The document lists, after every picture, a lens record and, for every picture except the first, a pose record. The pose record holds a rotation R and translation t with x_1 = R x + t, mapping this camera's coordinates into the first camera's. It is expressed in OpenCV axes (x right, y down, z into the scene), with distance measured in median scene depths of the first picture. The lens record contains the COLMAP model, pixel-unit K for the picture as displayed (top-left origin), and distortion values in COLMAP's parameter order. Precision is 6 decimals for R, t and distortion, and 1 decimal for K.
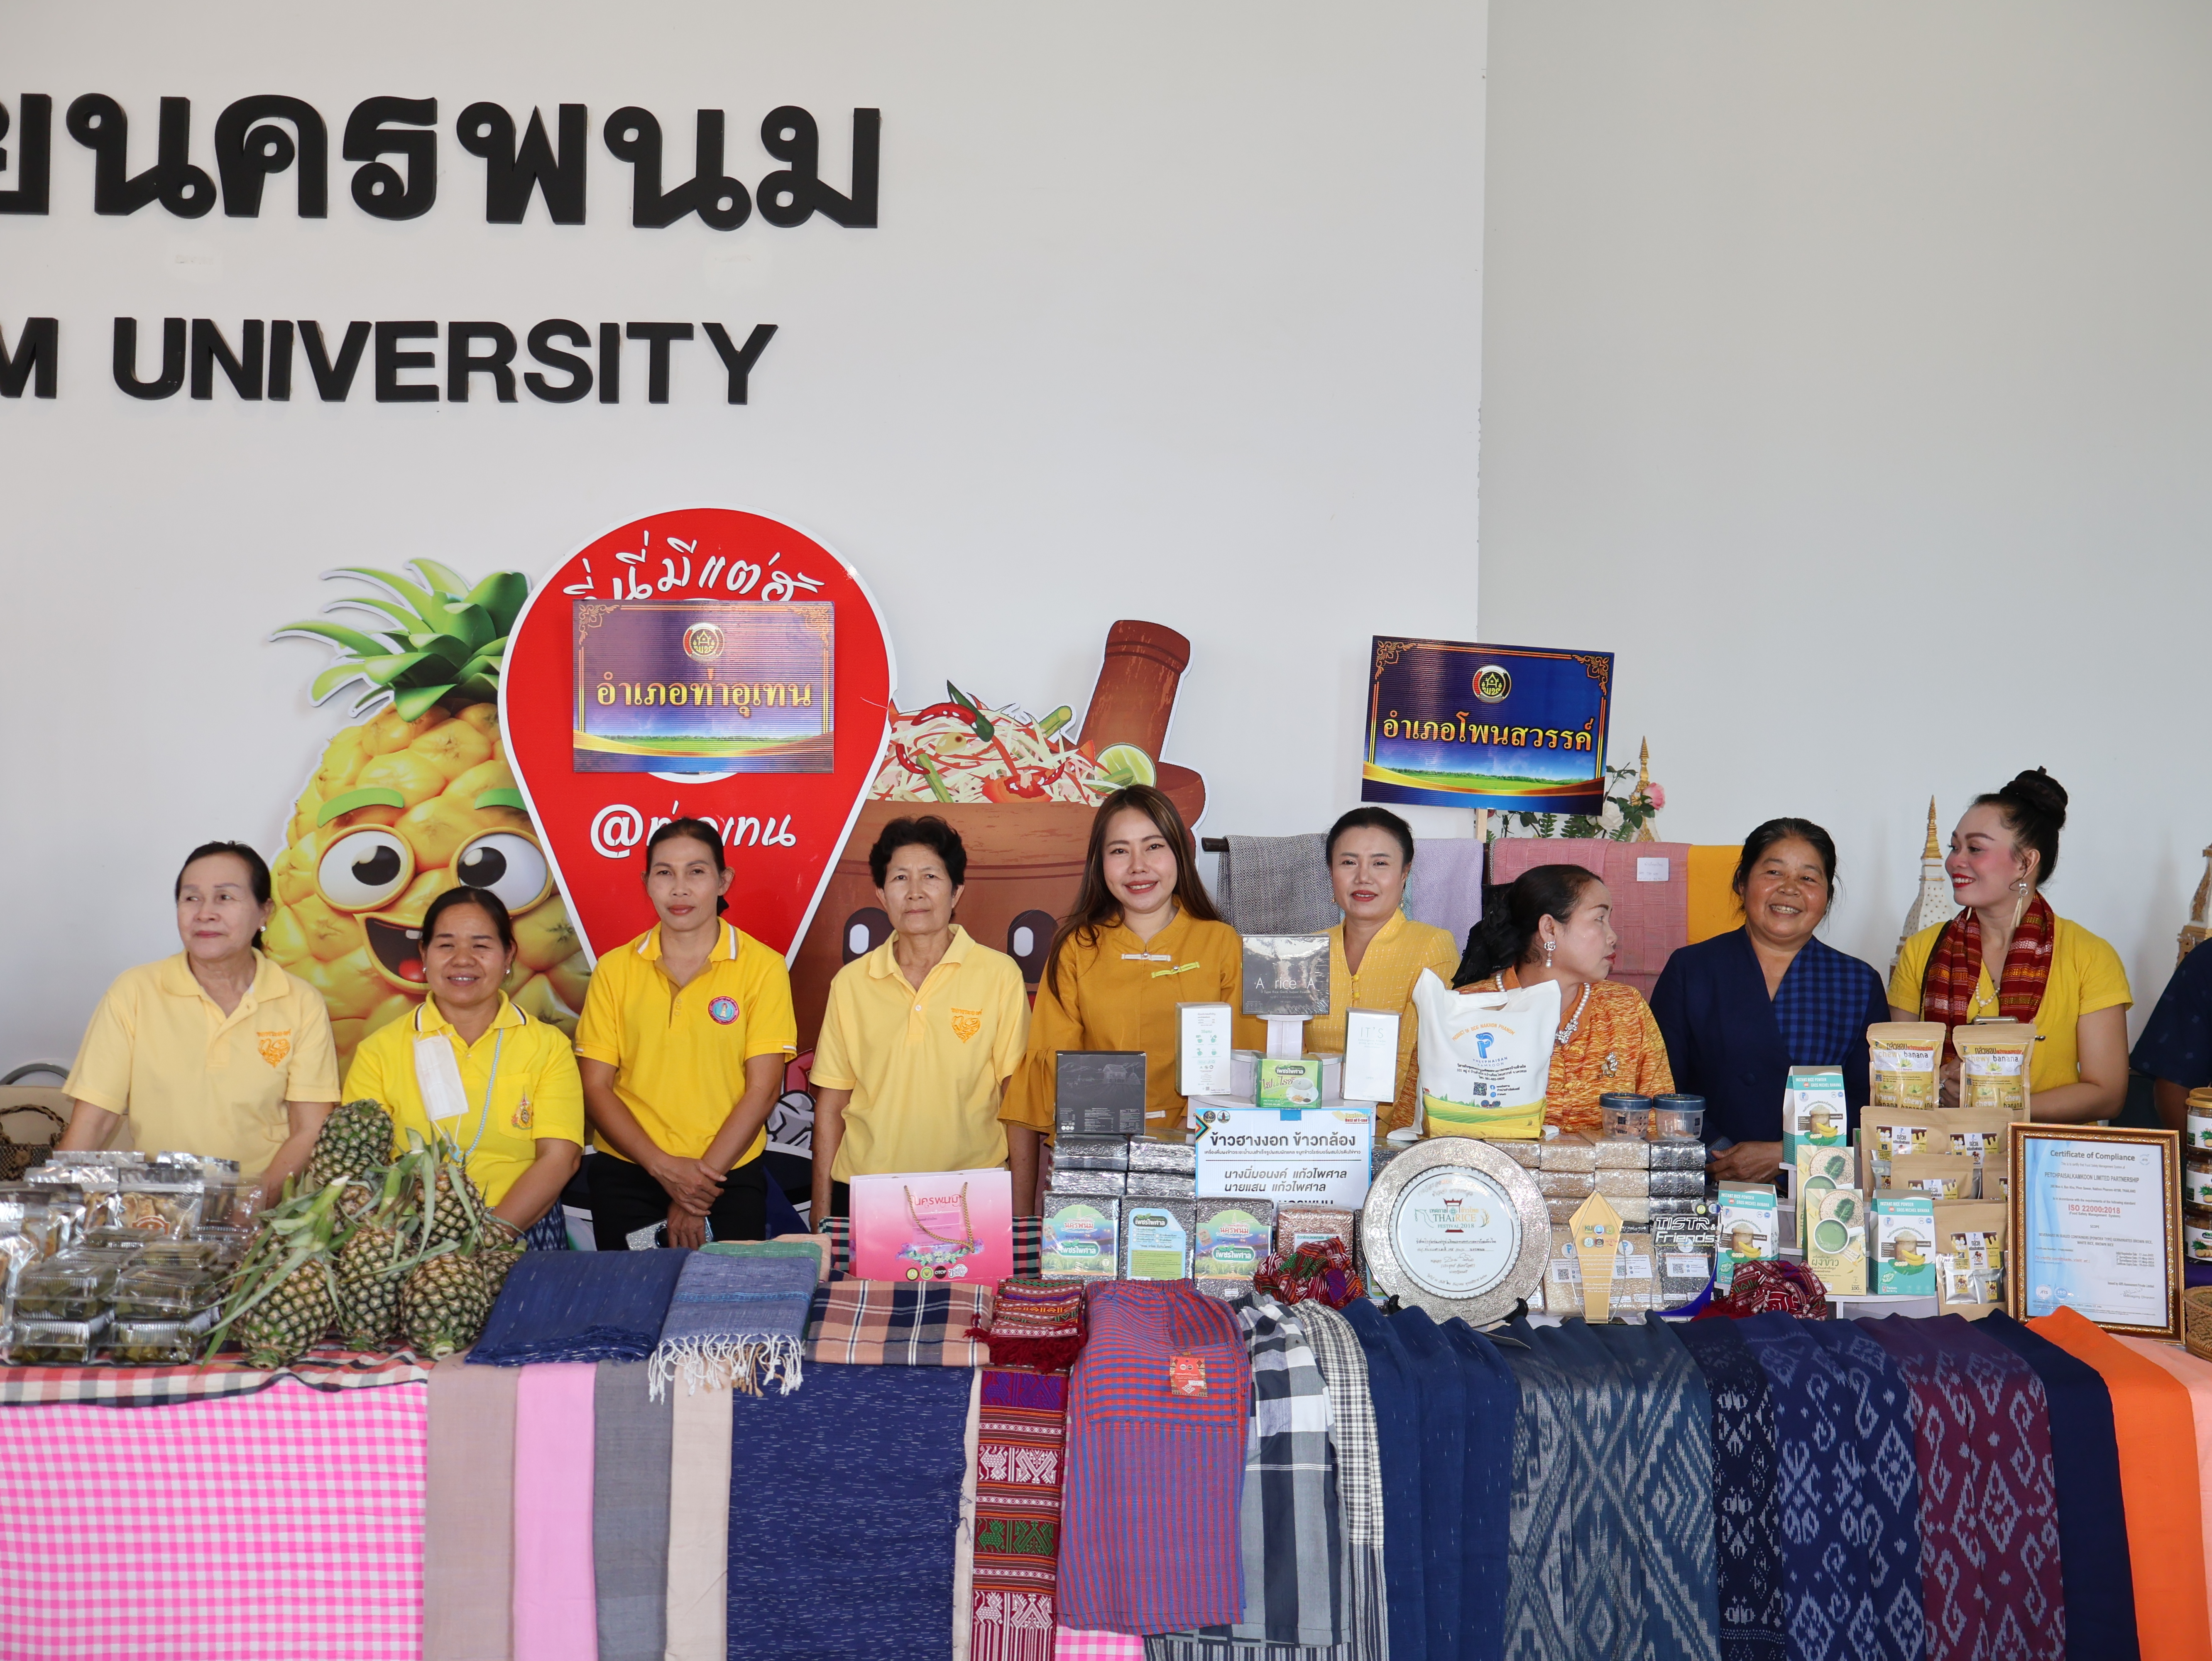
lens RADIAL K [[2056.8, 0, 1105.5], [0, 2056.8, 830.0], [0, 0, 1]] dist [-0.007099, 0.000000]
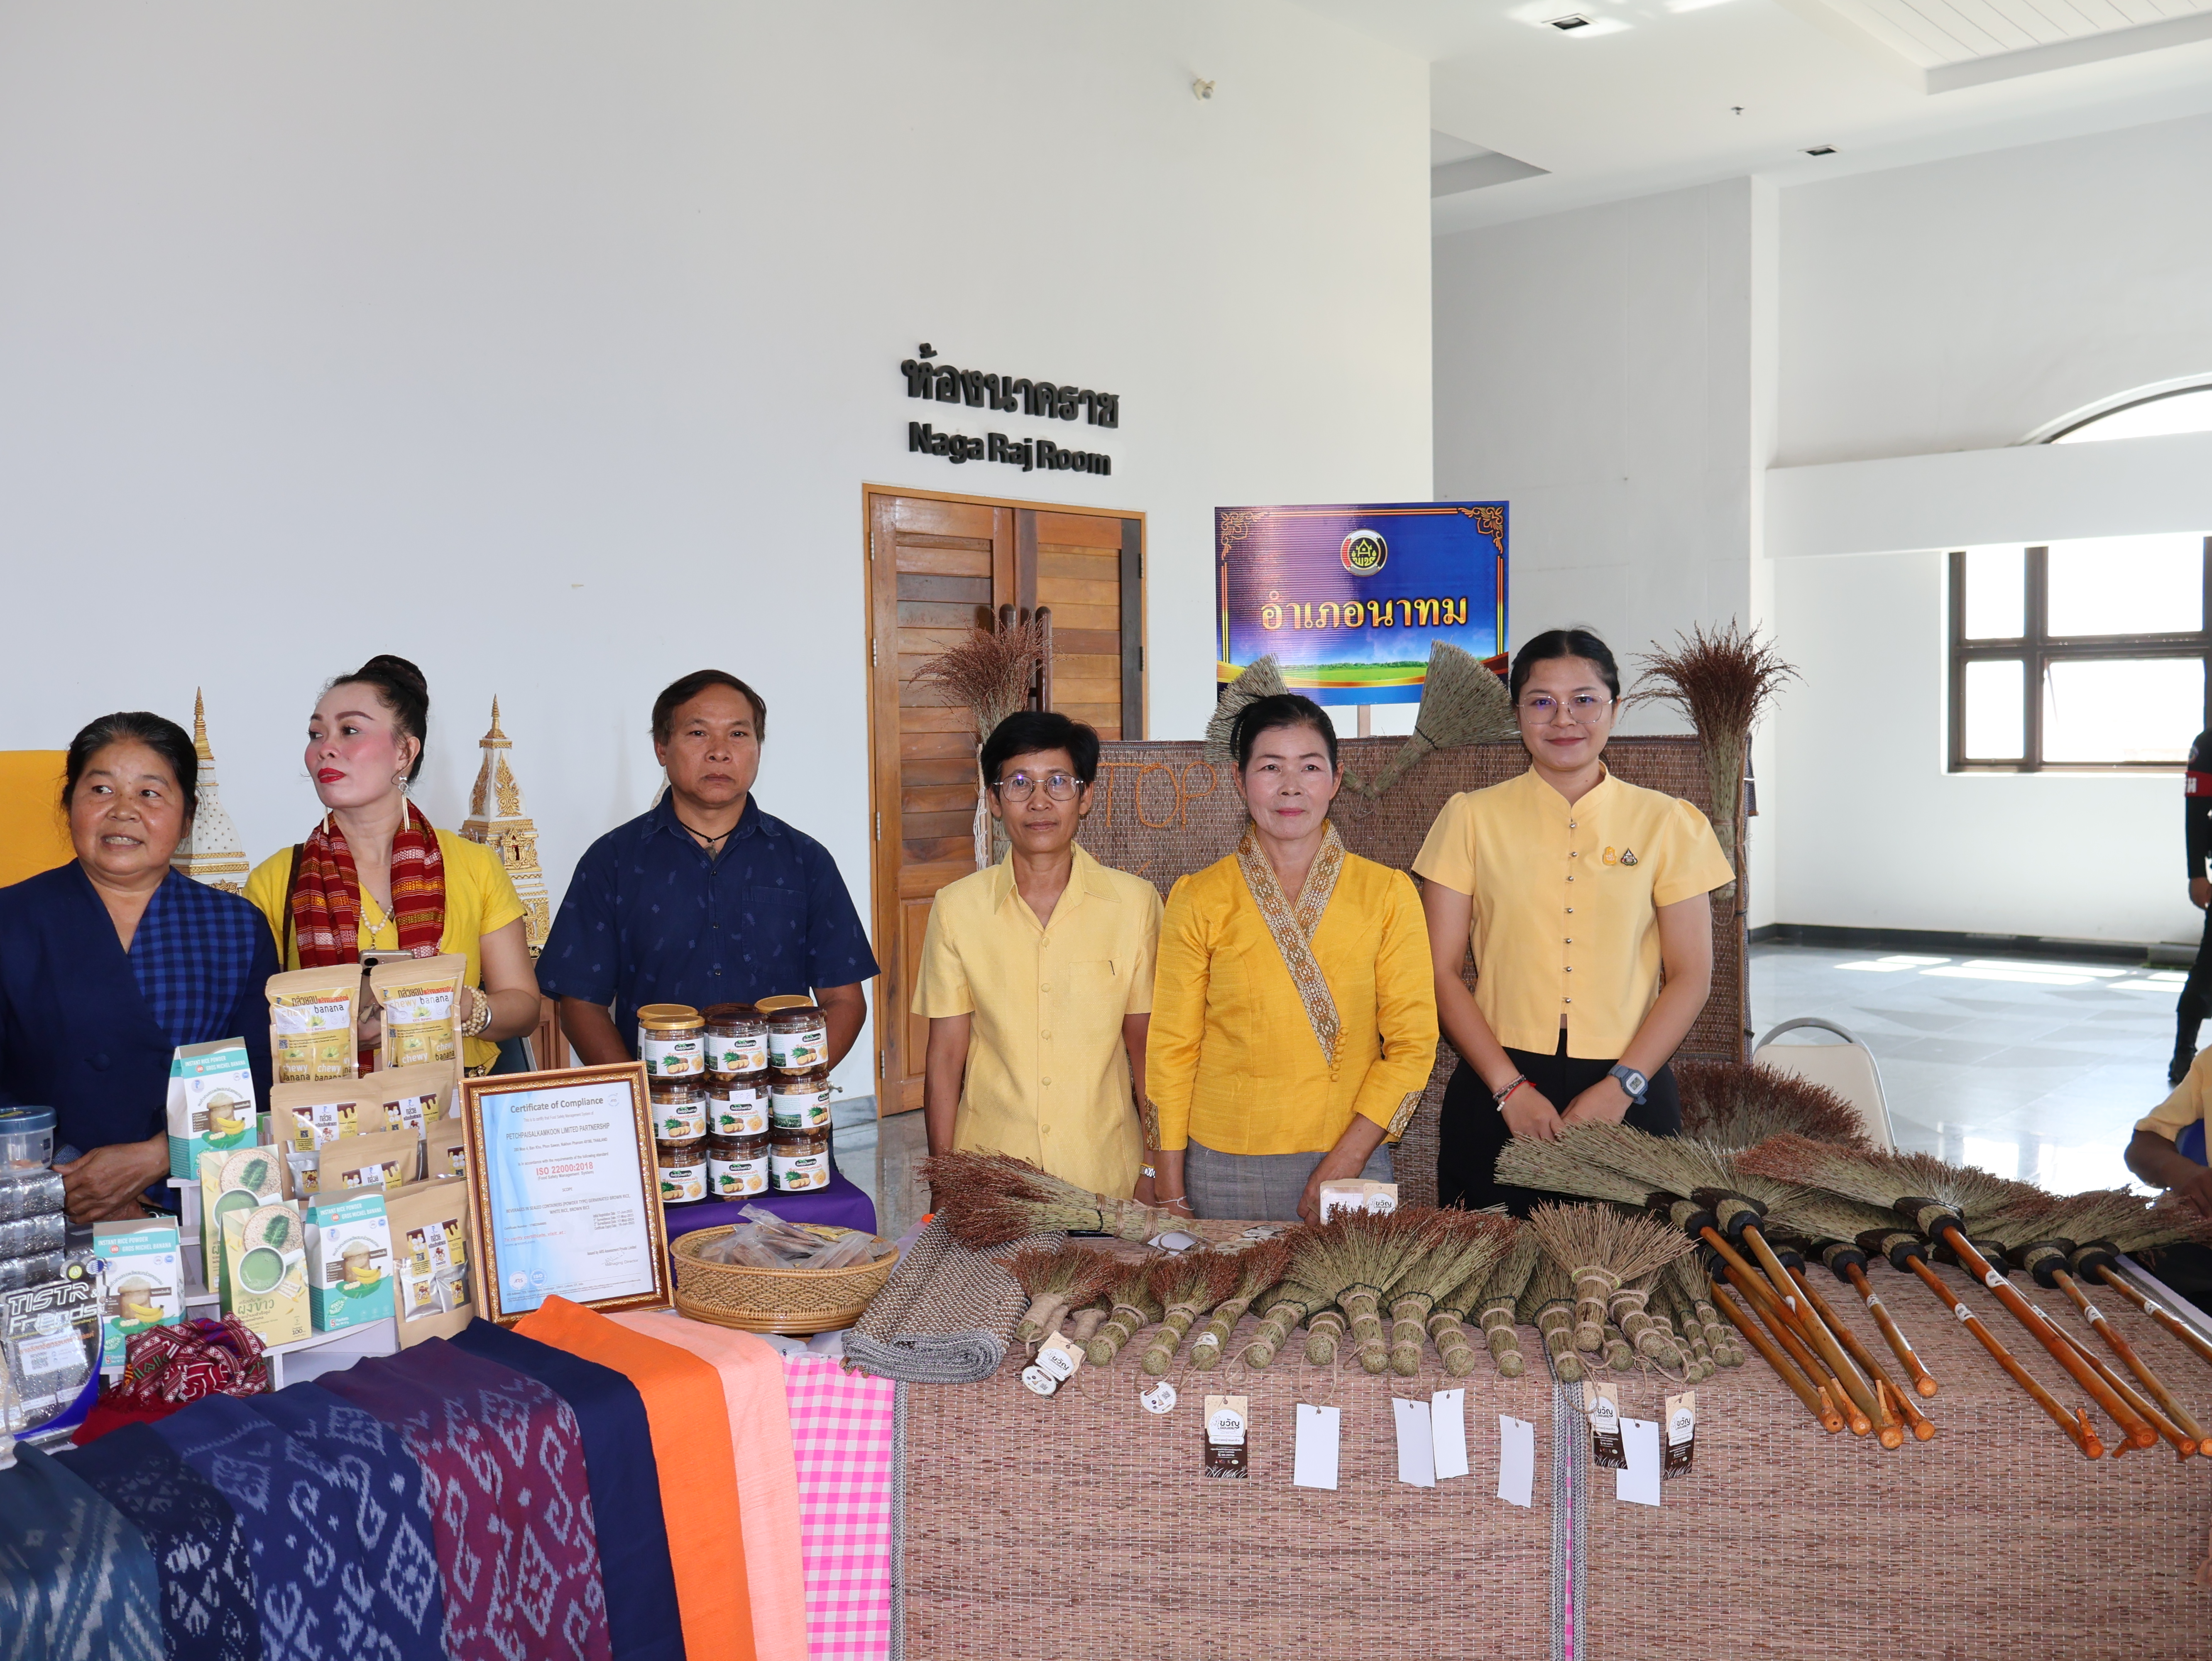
lens RADIAL K [[2056.8, 0, 1105.5], [0, 2056.8, 818.8], [0, 0, 1]] dist [-0.007099, 0.000000]
pose [[0.655427, -0.058221, 0.753011, 0.003730], [0.023489, 0.998113, 0.056726, -0.000003], [-0.754893, -0.019492, 0.655558, 0.287568]]
